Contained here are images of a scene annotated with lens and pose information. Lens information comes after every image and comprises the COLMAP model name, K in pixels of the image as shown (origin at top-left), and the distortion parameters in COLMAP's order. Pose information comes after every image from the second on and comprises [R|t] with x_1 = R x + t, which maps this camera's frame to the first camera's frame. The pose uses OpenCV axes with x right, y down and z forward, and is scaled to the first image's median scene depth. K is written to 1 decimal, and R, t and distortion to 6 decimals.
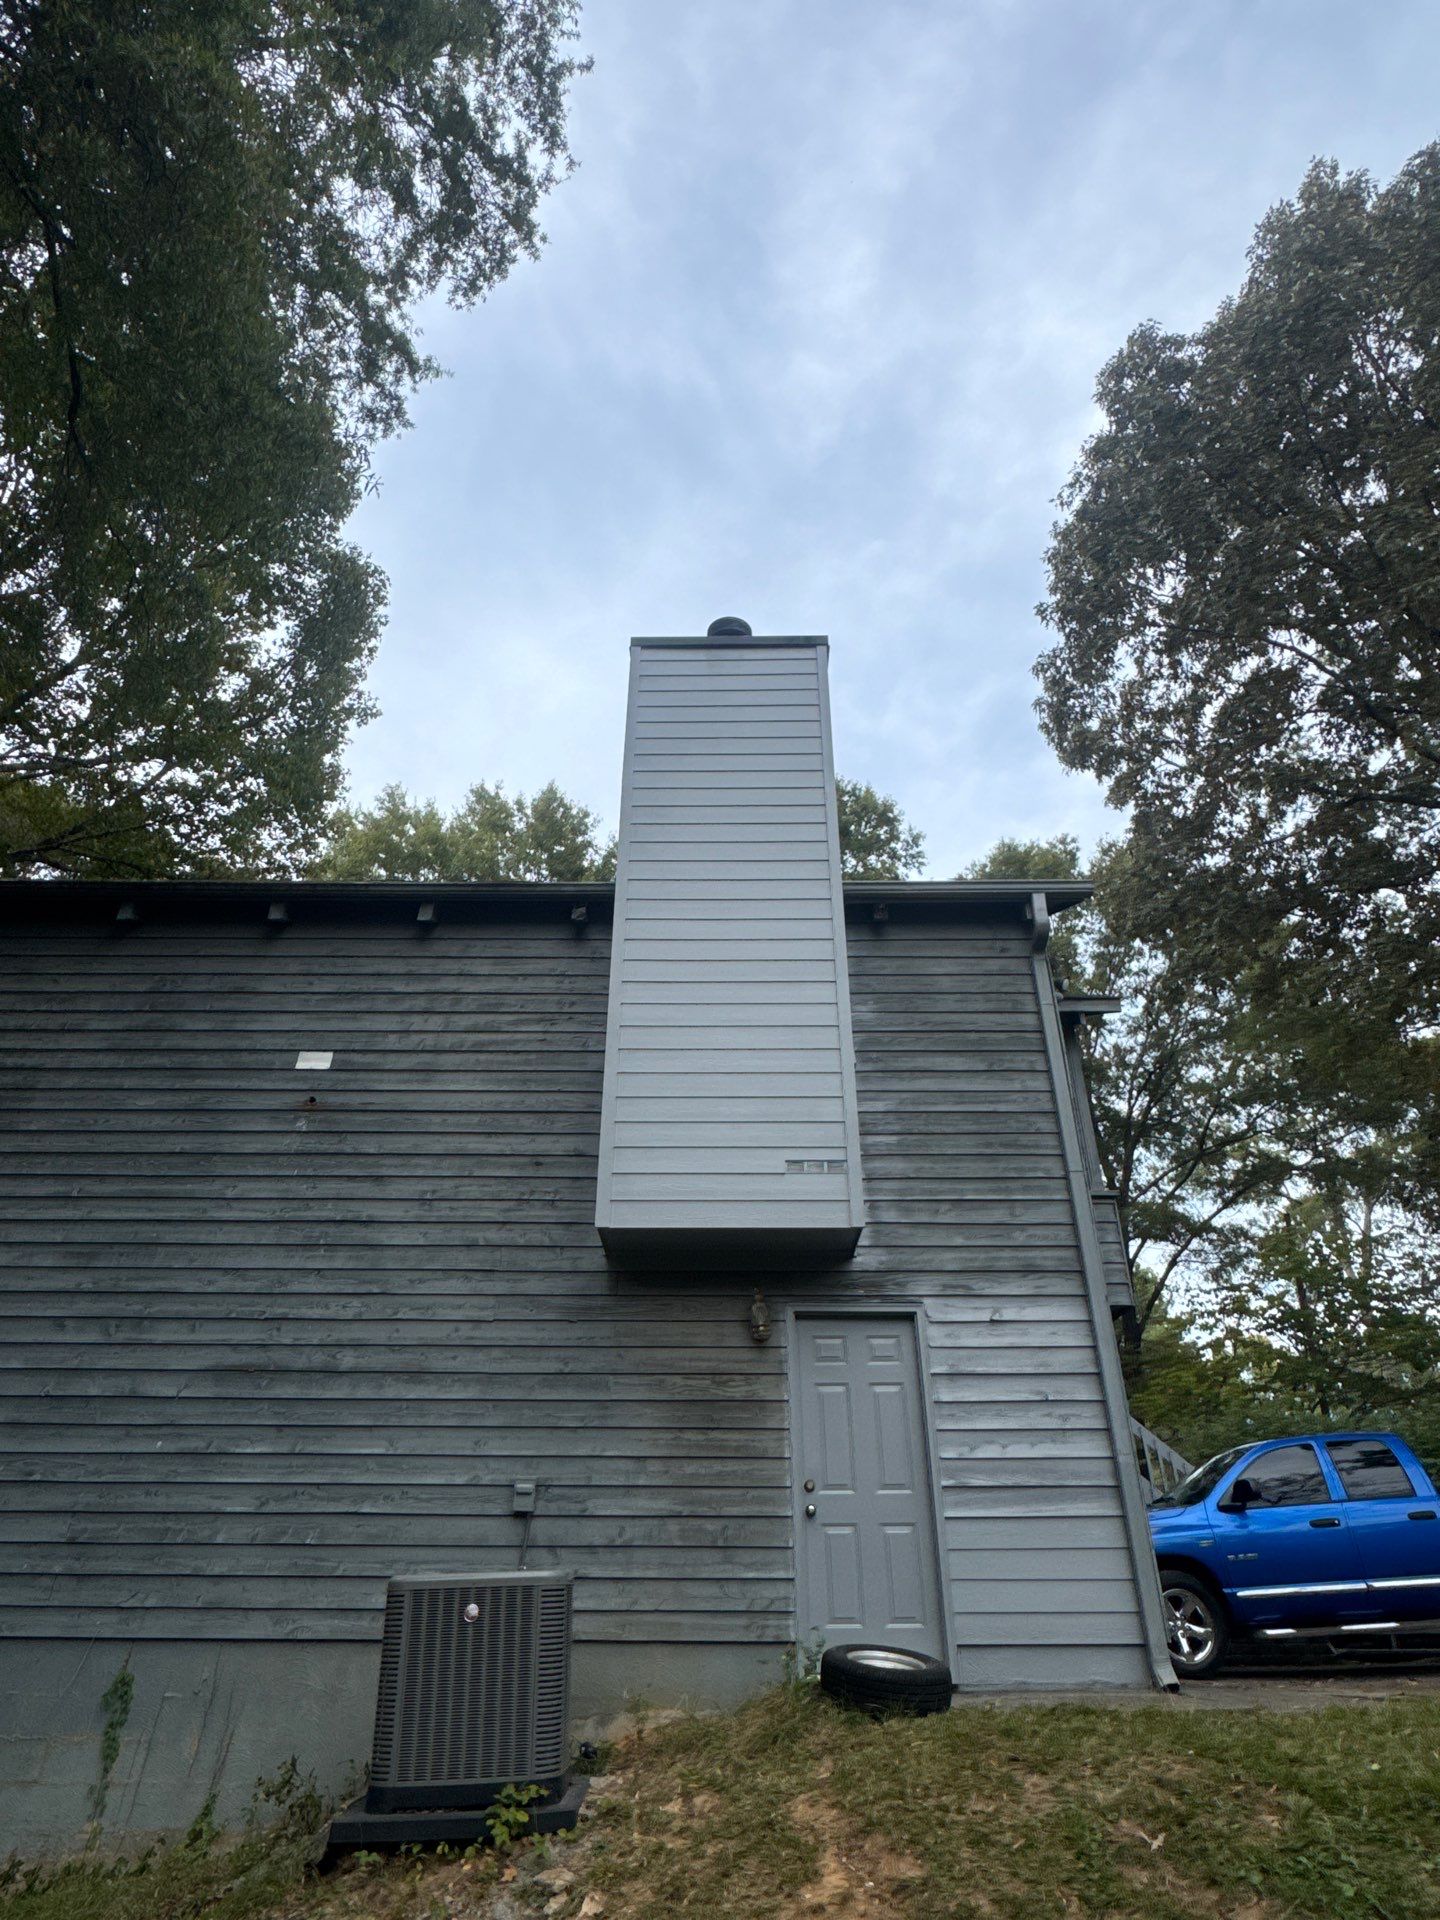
lens RADIAL K [[1099.1, 0, 717.6], [0, 1099.1, 962.0], [0, 0, 1]] dist [-0.001335, -0.000802]
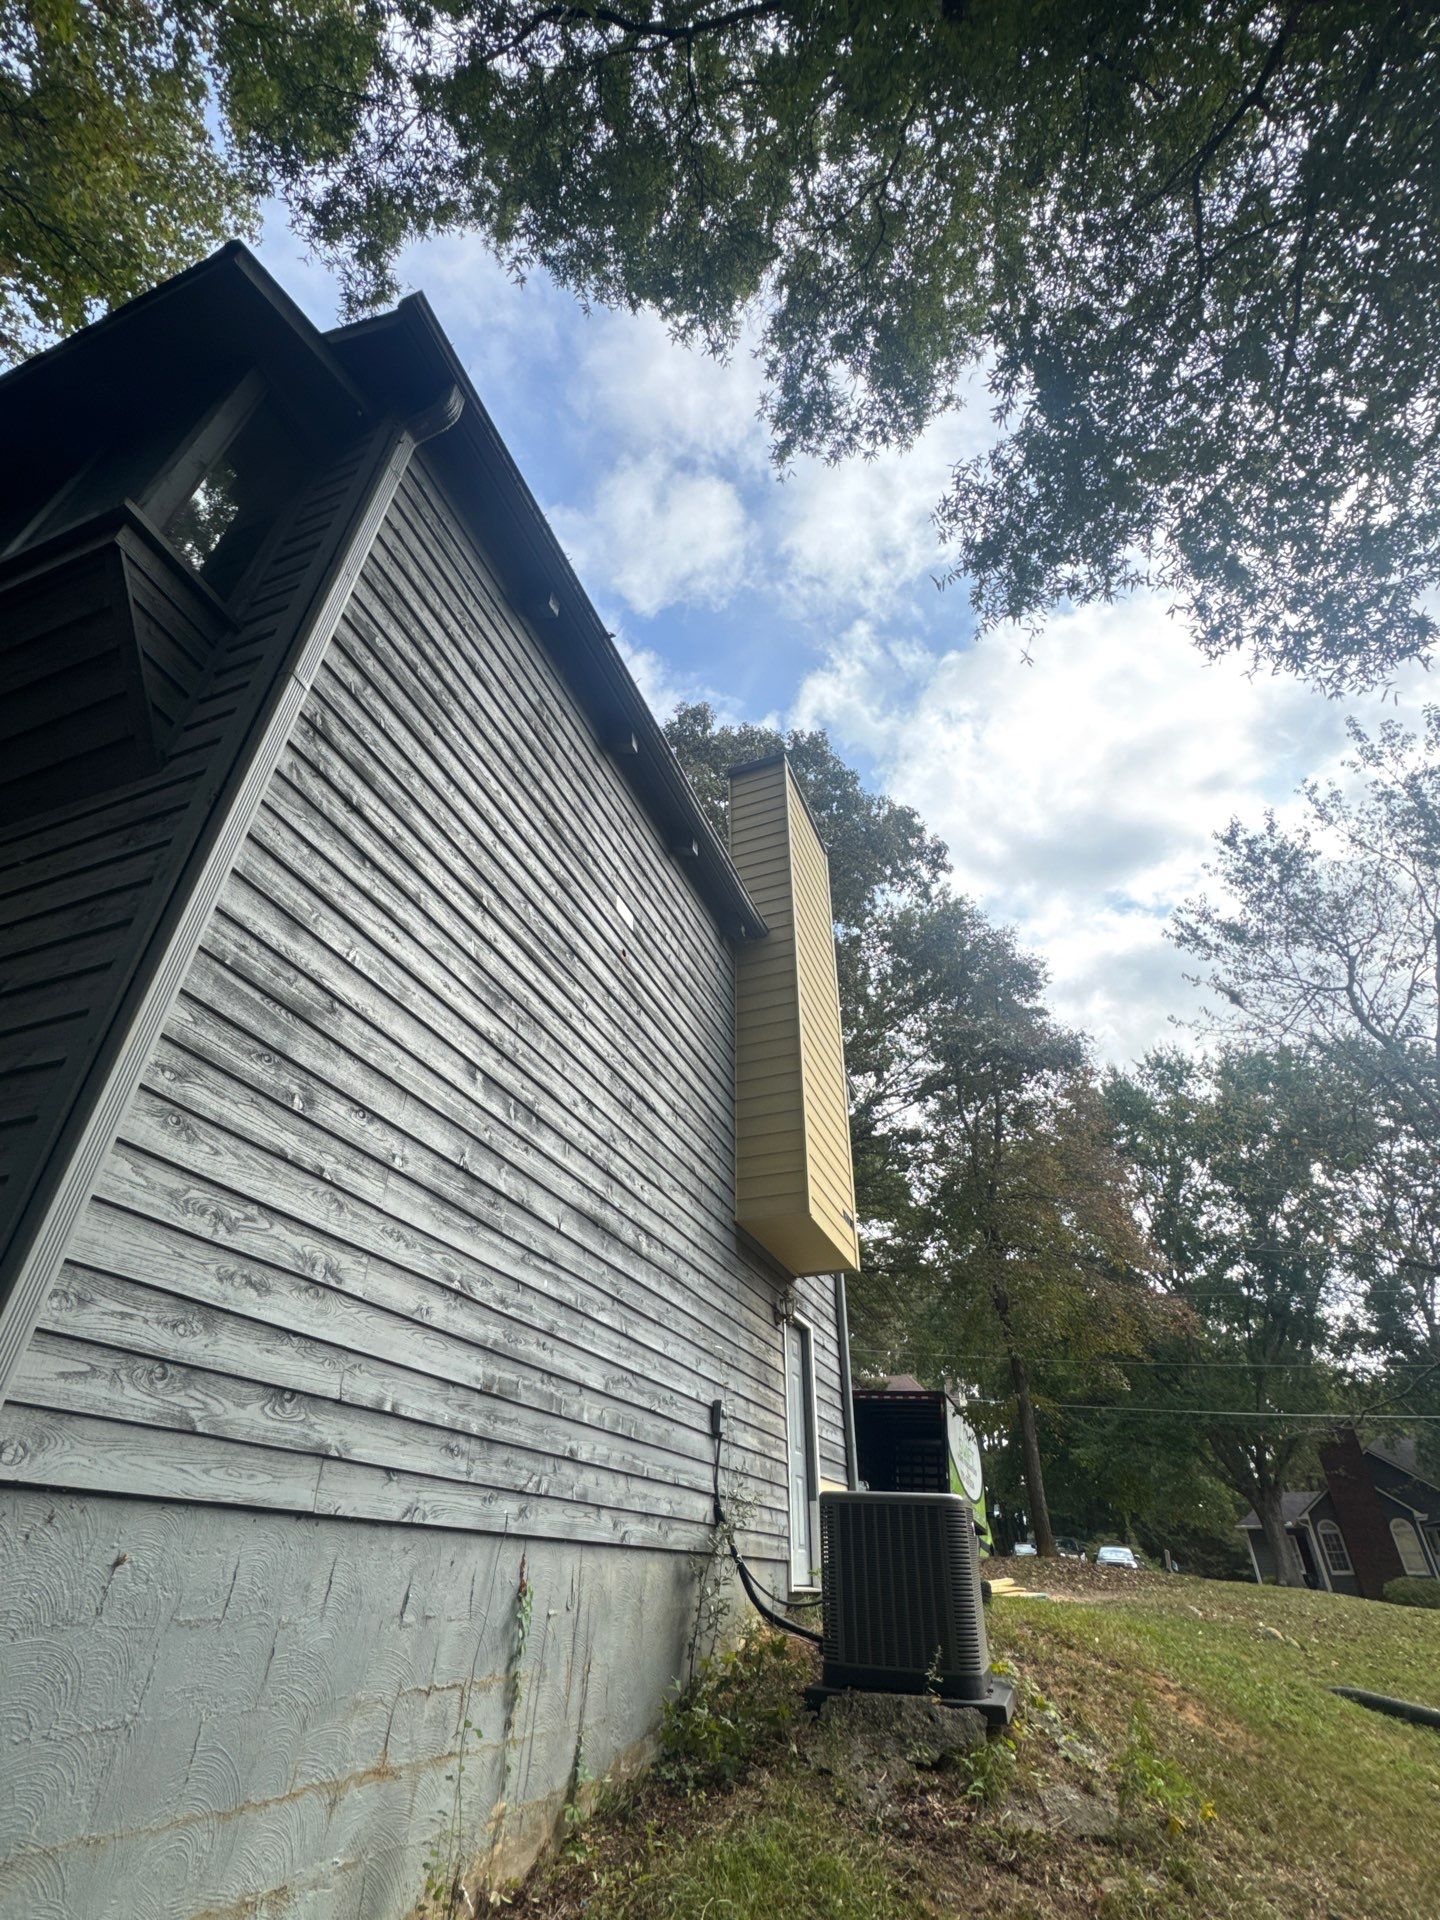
lens RADIAL K [[877.8, 0, 720.0], [0, 877.8, 960.0], [0, 0, 1]] dist [-0.004895, 0.000366]
pose [[0.353080, 0.545094, 0.760399, -0.924394], [-0.490555, 0.799927, -0.345648, 0.356038], [-0.796675, -0.250976, 0.549837, 0.533761]]
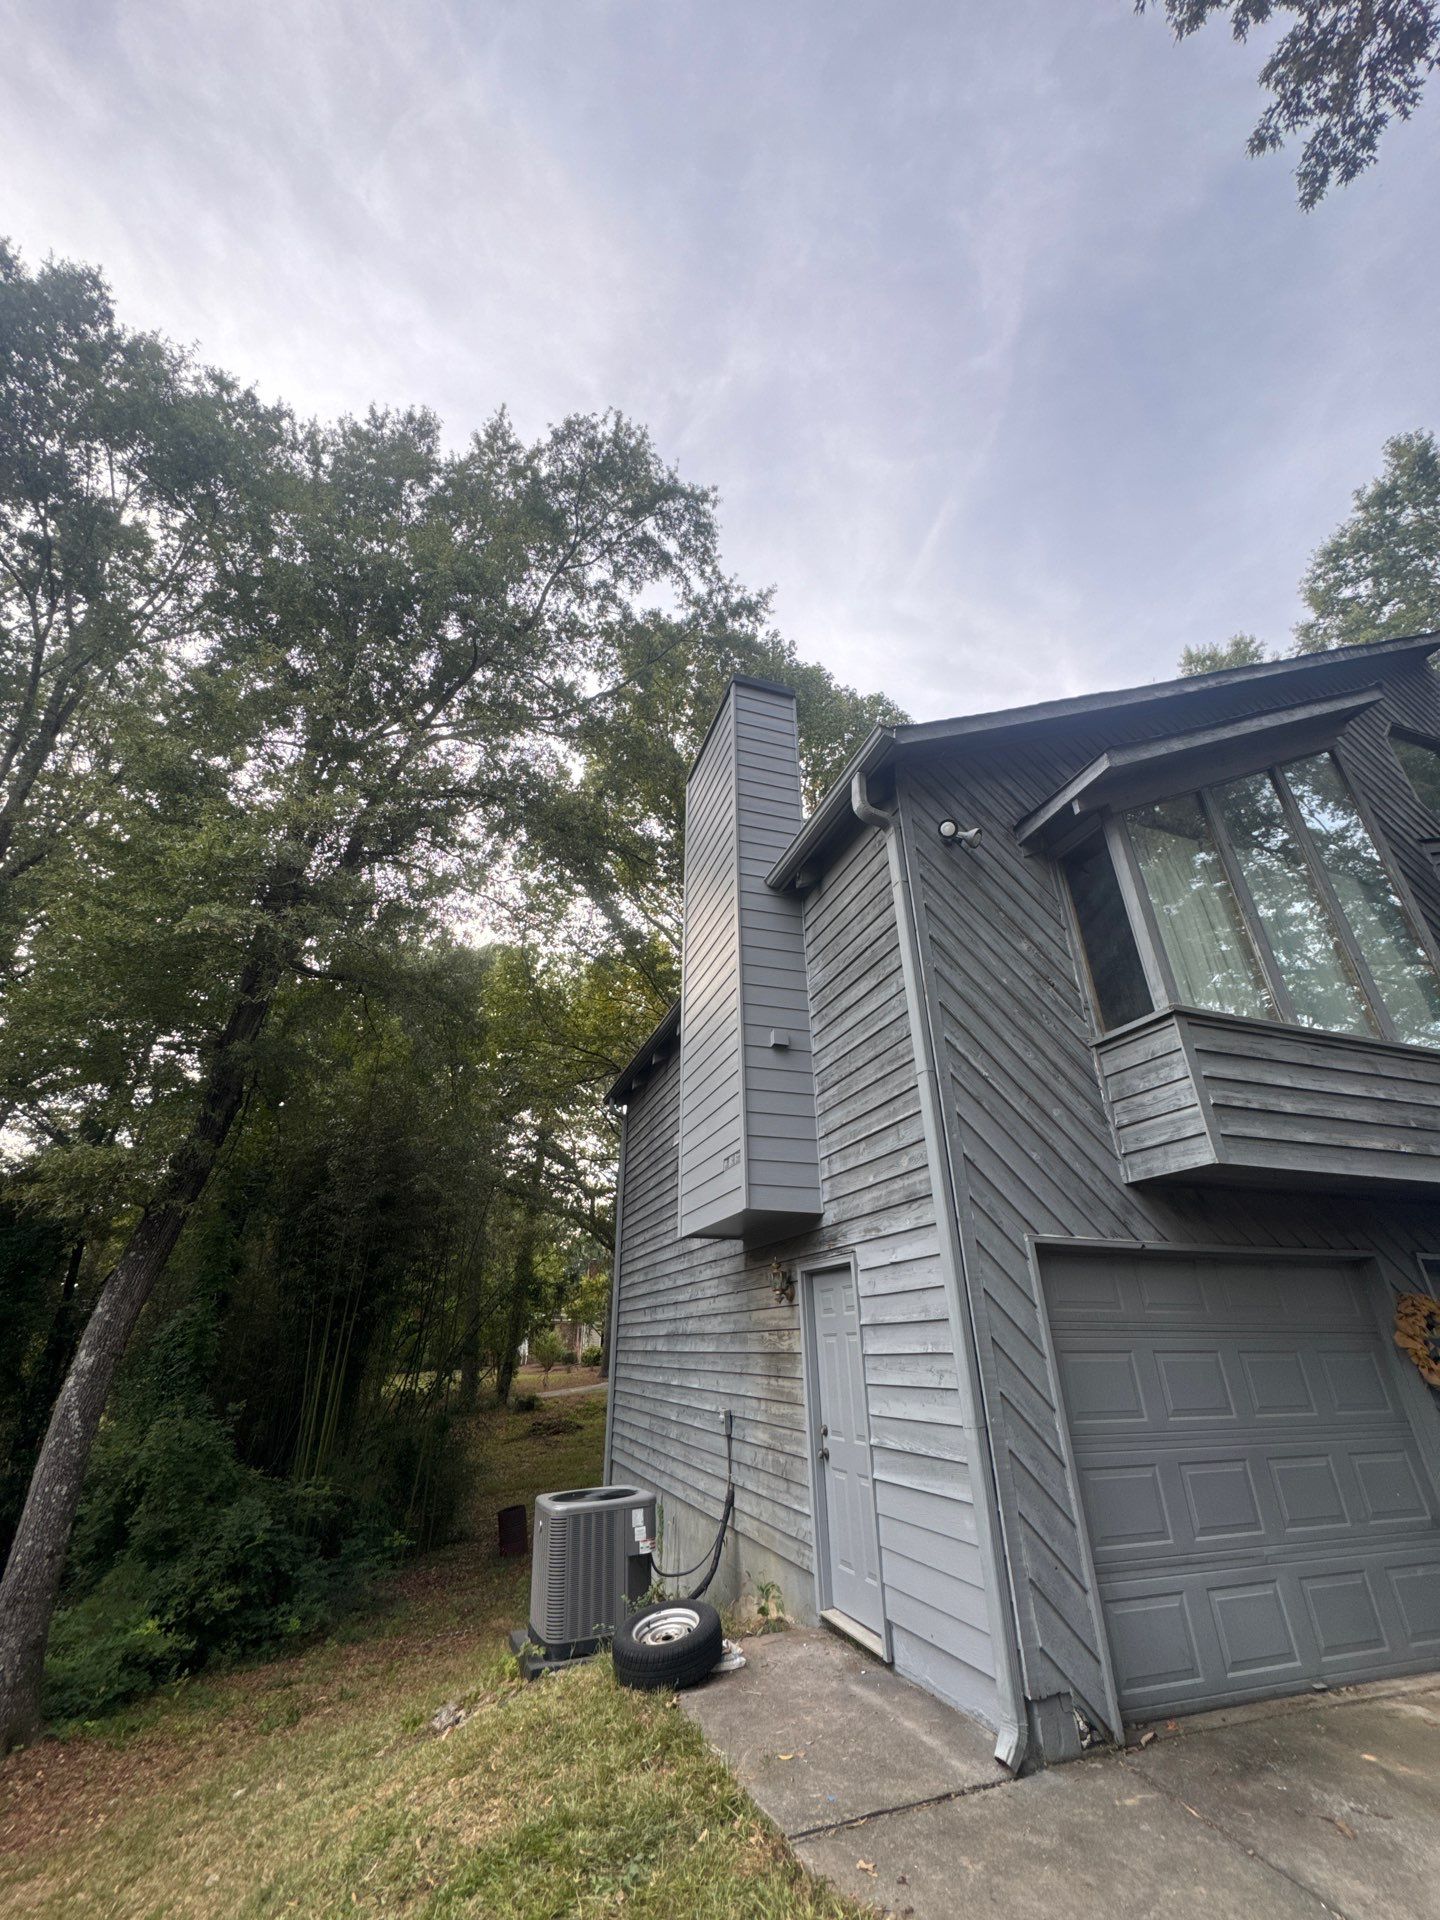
lens RADIAL K [[769.3, 0, 712.4], [0, 769.3, 950.3], [0, 0, 1]] dist [-0.003863, -0.000261]
pose [[0.322075, -0.439086, -0.838732, 0.797157], [0.491655, 0.834679, -0.248167, 0.174952], [0.809038, -0.332438, 0.484708, 0.592118]]
